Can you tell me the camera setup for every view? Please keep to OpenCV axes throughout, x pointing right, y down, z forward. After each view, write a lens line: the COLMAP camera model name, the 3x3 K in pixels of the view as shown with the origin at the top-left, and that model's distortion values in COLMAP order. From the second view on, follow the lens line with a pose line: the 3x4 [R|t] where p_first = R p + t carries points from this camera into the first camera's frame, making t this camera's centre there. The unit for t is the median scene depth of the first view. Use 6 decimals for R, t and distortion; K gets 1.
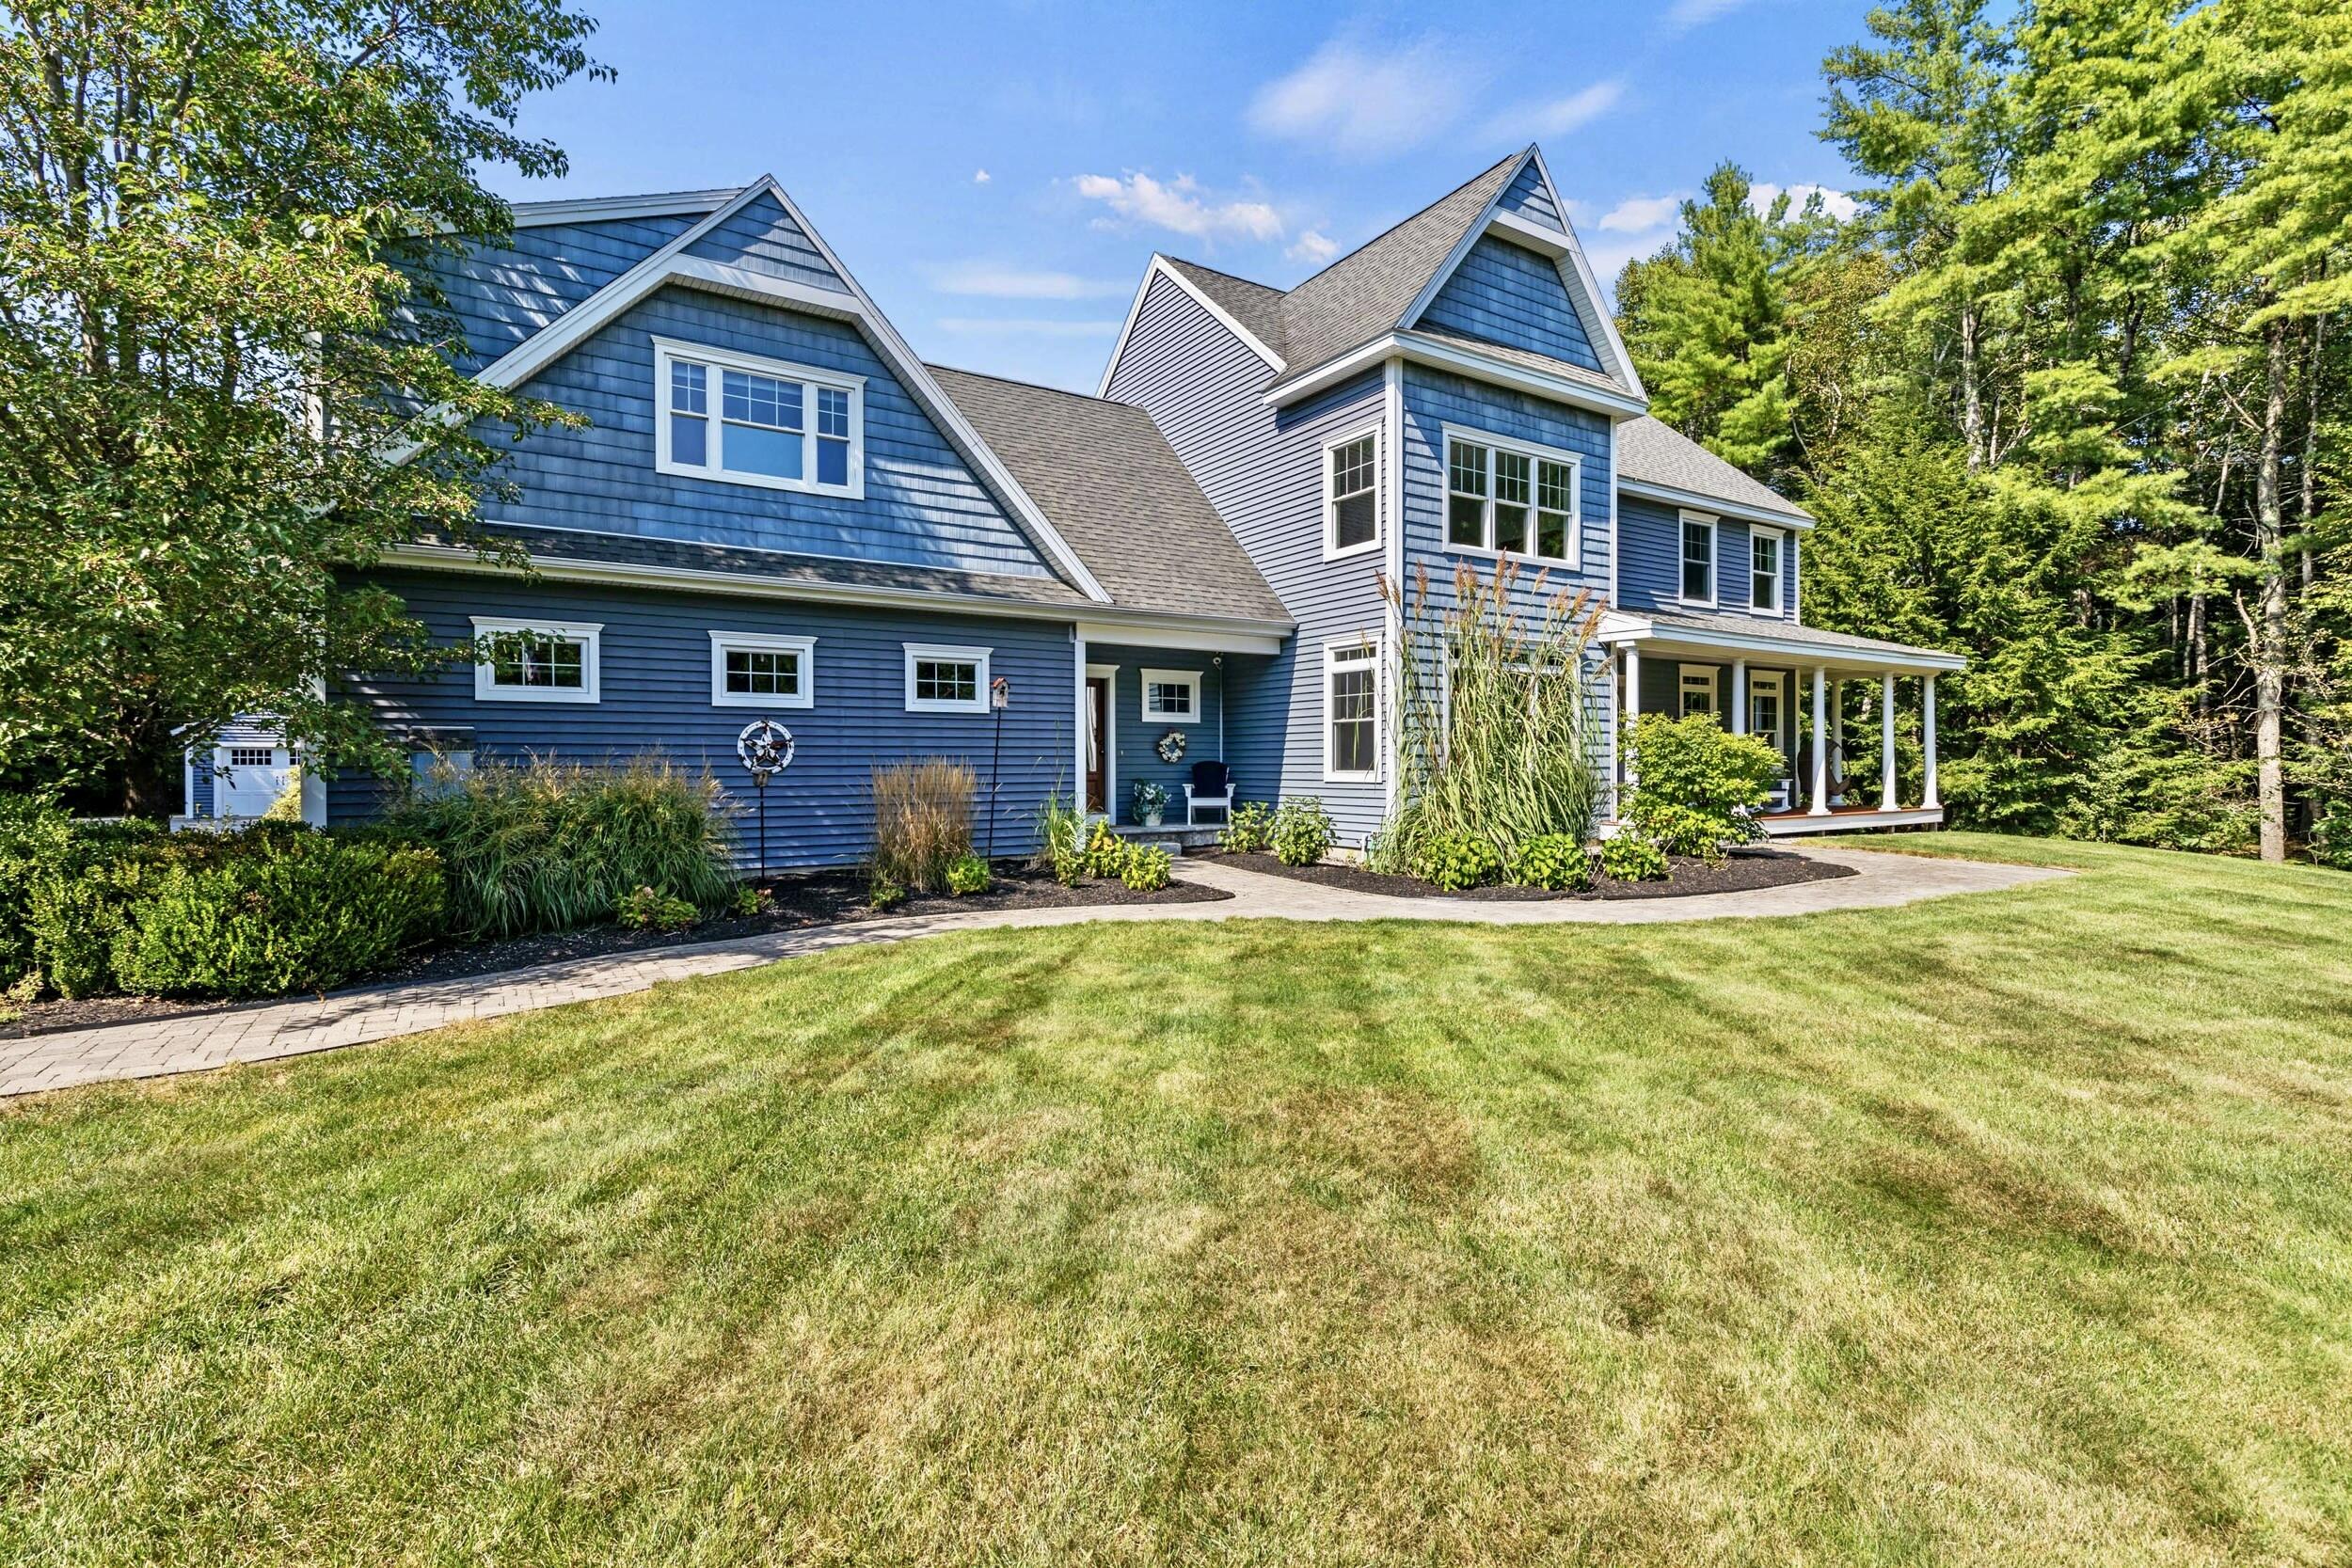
lens RADIAL K [[1090.0, 0, 1175.9], [0, 1090.0, 779.9], [0, 0, 1]] dist [0.001821, 0.001876]
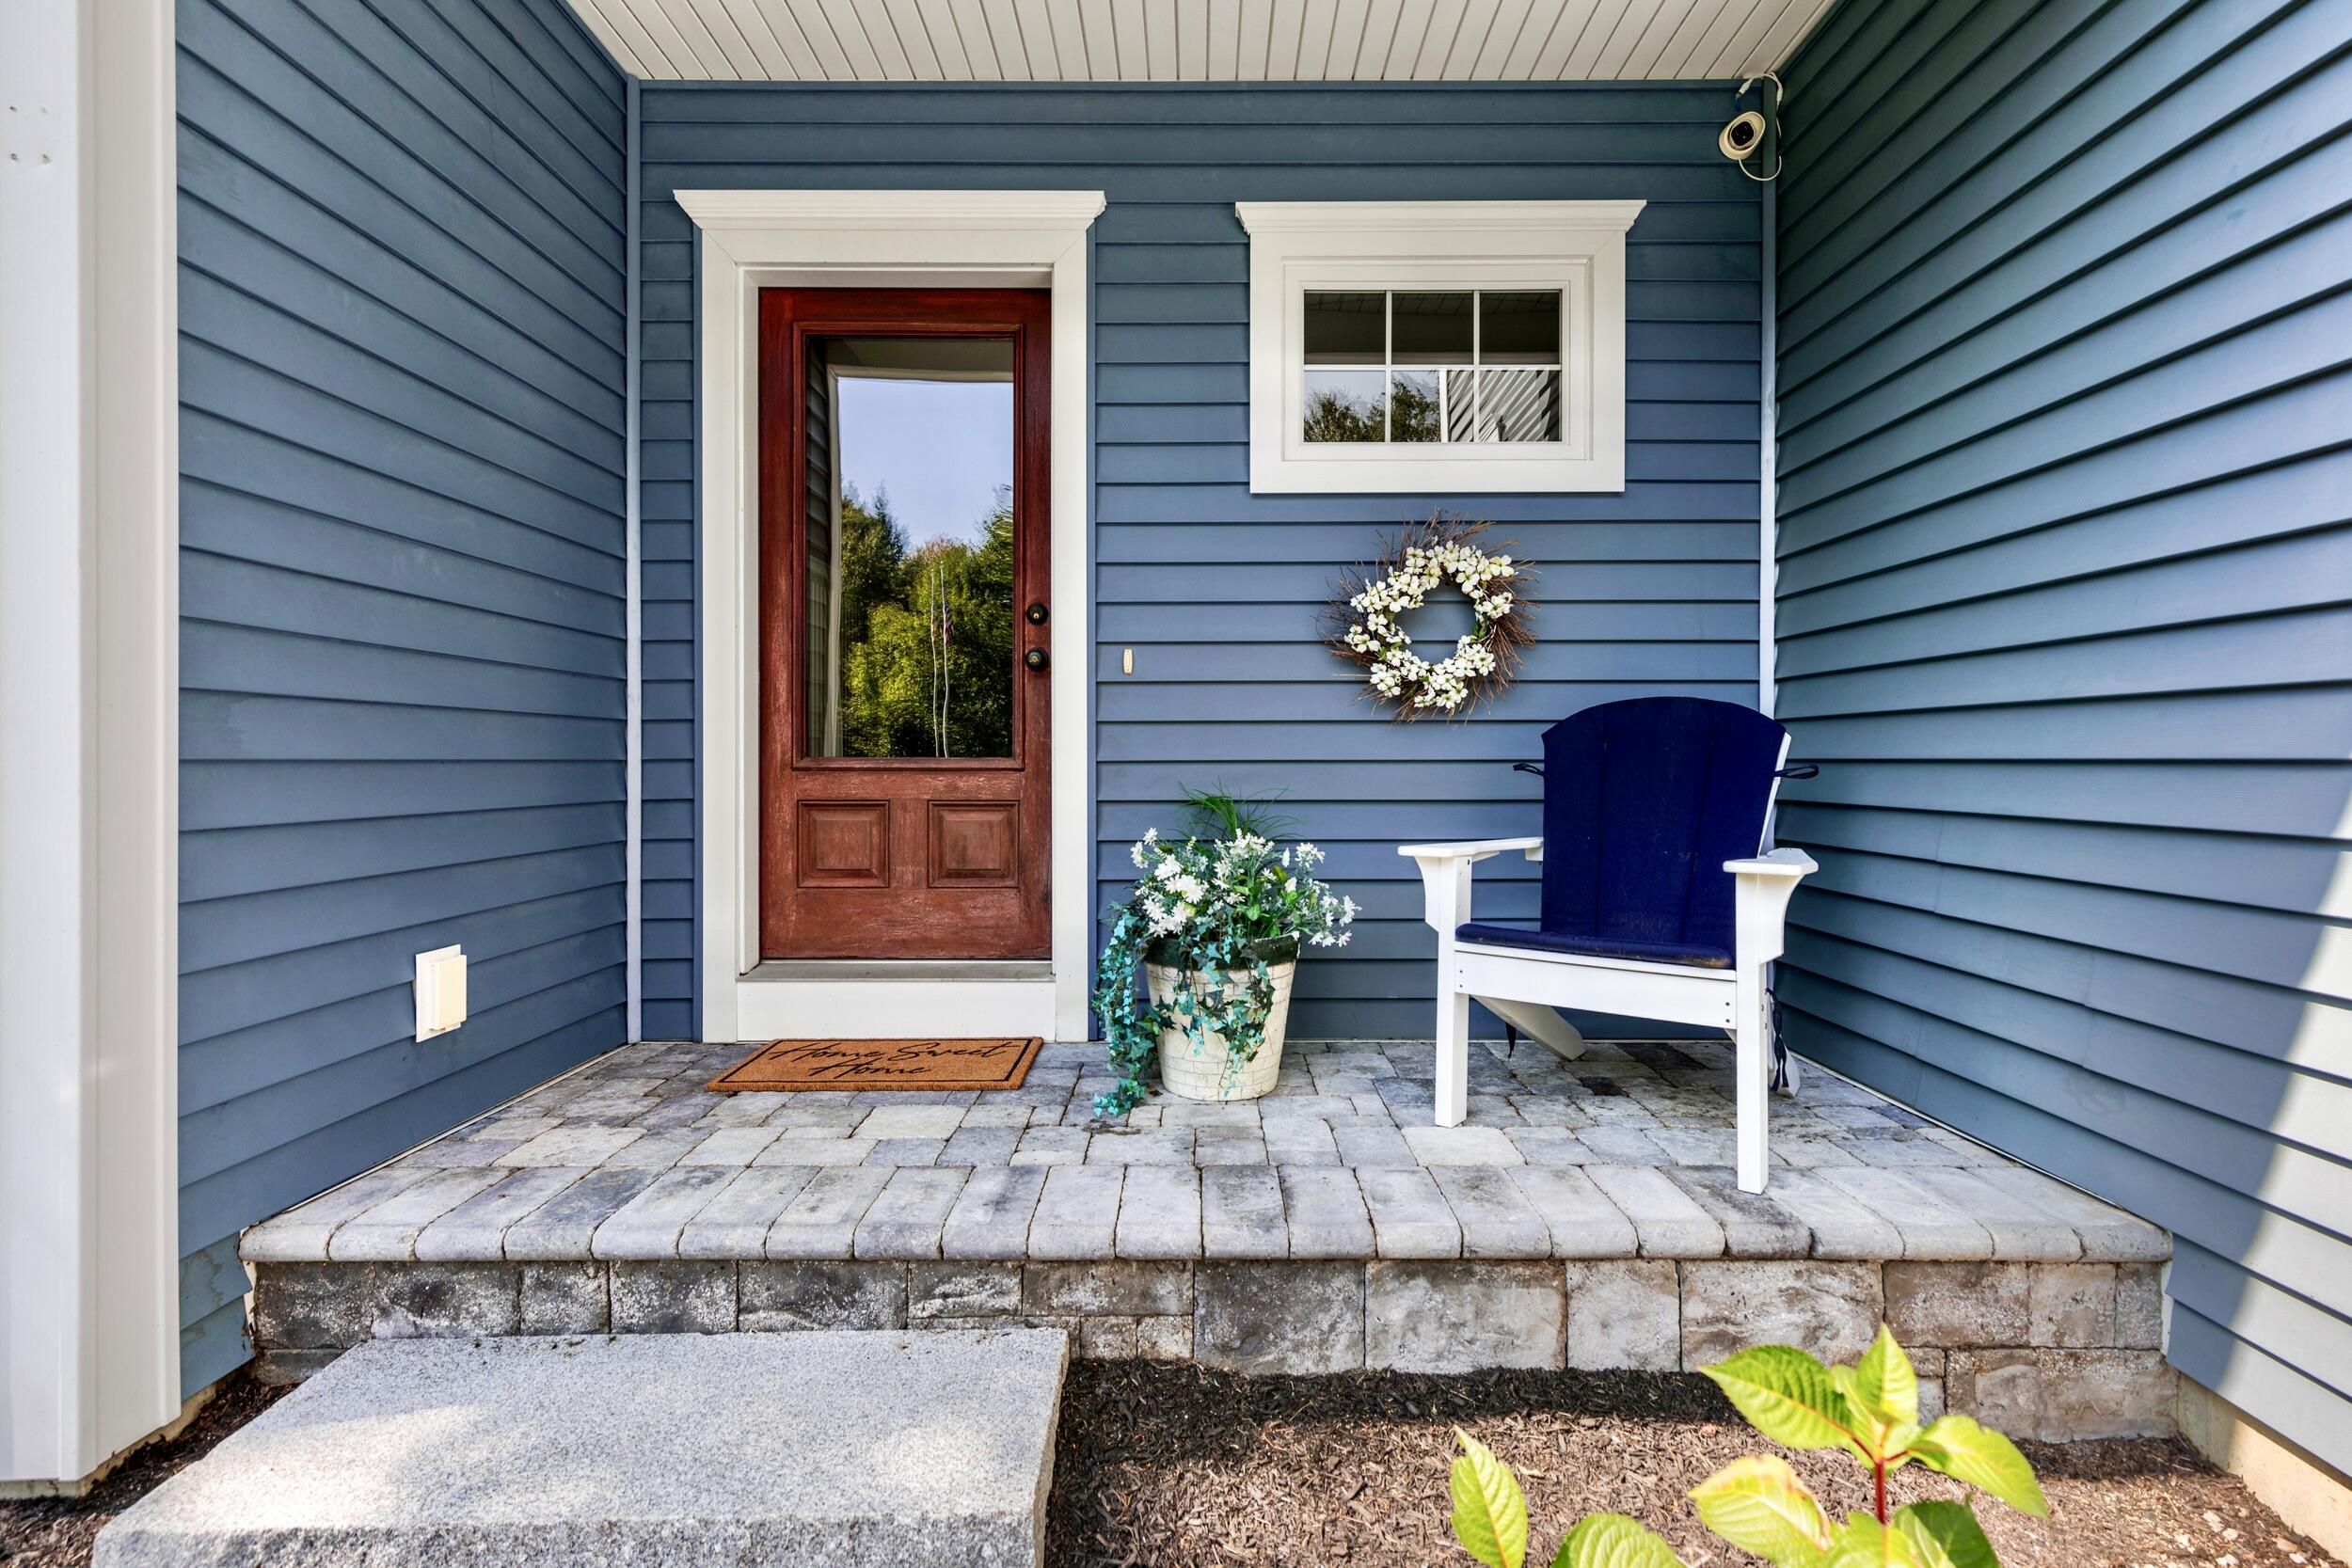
lens RADIAL K [[1090.0, 0, 1175.9], [0, 1090.0, 783.6], [0, 0, 1]] dist [0.001821, 0.001876]
pose [[0.849557, 0.000960, -0.527496, 0.581409], [-0.006966, 0.999932, -0.009400, -0.021487], [0.527451, 0.011661, 0.849505, 8.705945]]
